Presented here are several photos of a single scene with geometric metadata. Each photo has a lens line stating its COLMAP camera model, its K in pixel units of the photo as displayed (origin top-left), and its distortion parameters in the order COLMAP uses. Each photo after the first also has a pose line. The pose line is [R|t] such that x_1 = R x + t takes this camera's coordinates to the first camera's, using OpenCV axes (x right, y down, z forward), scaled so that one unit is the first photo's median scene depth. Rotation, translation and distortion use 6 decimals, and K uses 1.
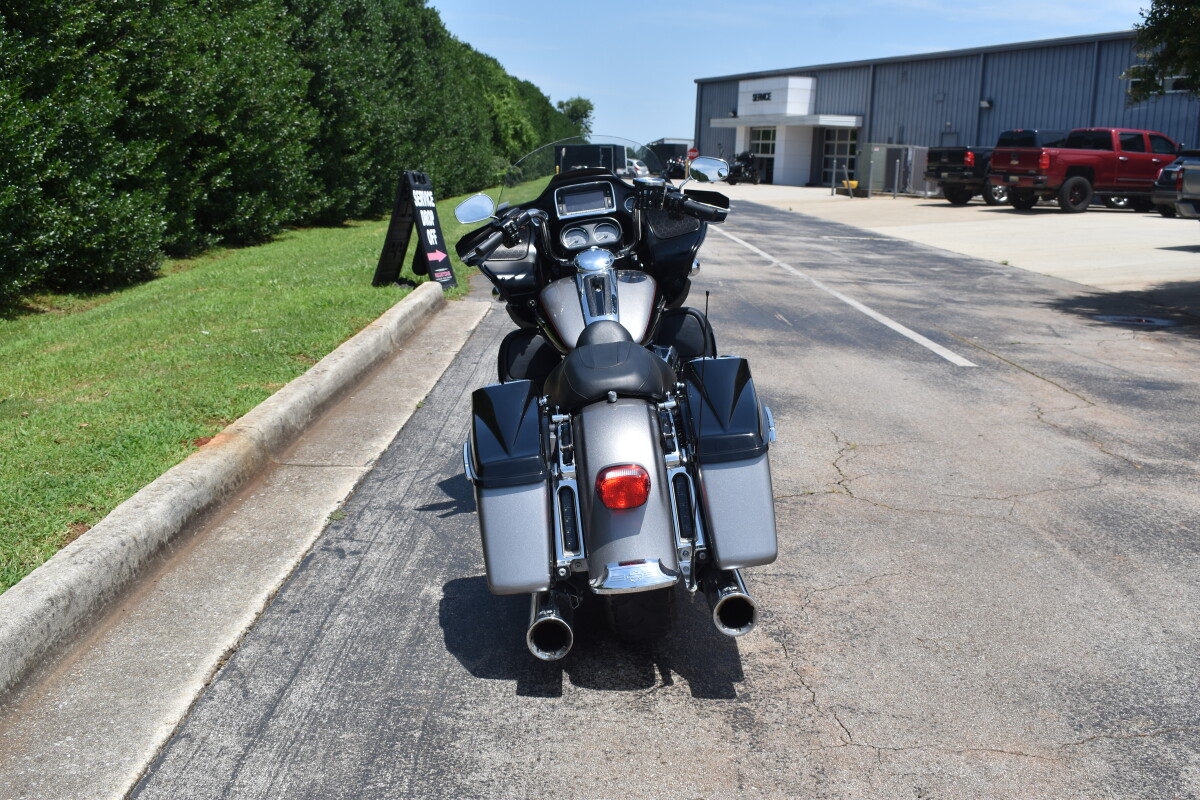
lens RADIAL K [[1254.4, 0, 608.4], [0, 1254.4, 401.0], [0, 0, 1]] dist [-0.074794, 0.009398]
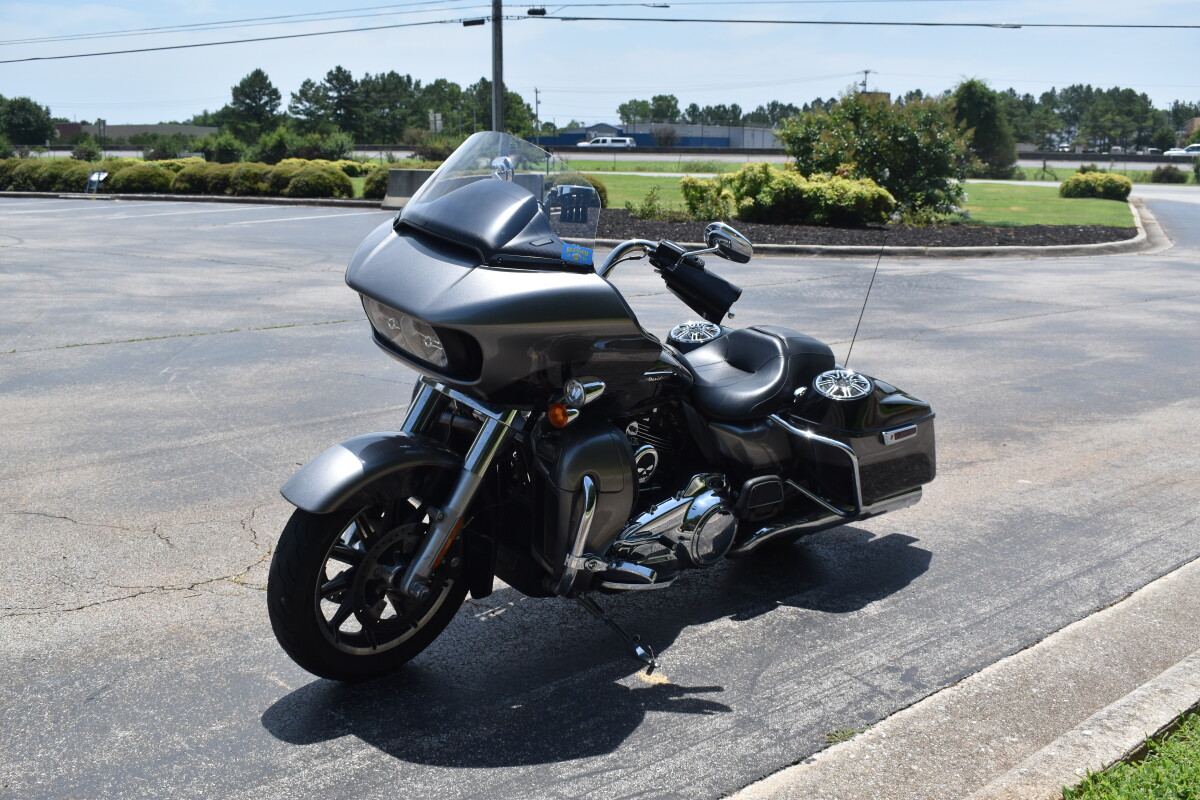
lens RADIAL K [[1254.4, 0, 608.4], [0, 1254.4, 401.0], [0, 0, 1]] dist [-0.074794, 0.009398]
pose [[-0.678238, -0.184587, 0.711281, -0.091097], [0.108256, 0.932277, 0.345166, -0.049685], [-0.726825, 0.311105, -0.612323, 0.231776]]
